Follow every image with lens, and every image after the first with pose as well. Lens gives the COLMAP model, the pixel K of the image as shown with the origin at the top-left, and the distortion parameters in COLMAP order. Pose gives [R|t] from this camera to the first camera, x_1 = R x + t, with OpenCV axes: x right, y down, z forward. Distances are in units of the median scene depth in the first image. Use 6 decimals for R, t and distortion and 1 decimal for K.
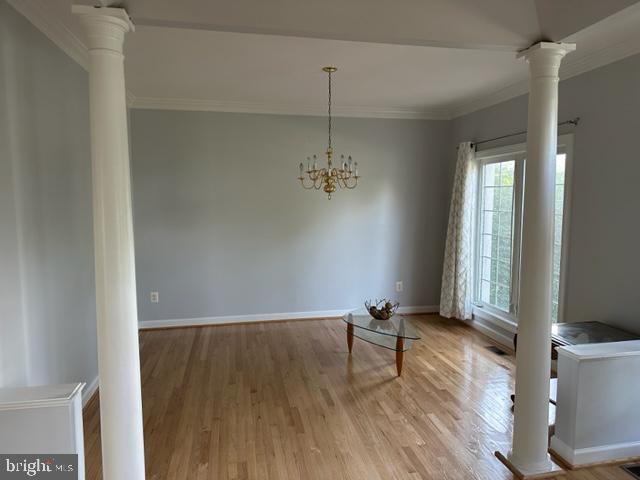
lens RADIAL K [[448.1, 0, 321.0], [0, 448.1, 242.0], [0, 0, 1]] dist [0.074828, -0.088421]
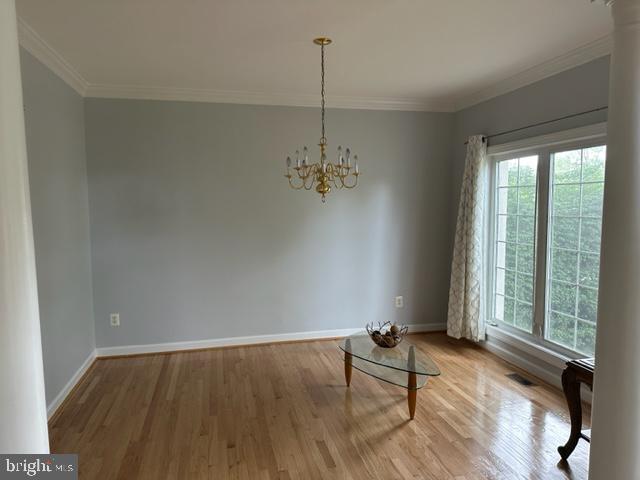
lens RADIAL K [[448.1, 0, 321.0], [0, 448.1, 242.0], [0, 0, 1]] dist [0.074828, -0.088421]
pose [[0.999036, -0.012316, 0.042135, -0.017773], [0.012929, 0.999814, -0.014319, -0.009823], [-0.041951, 0.014850, 0.999009, 0.166297]]
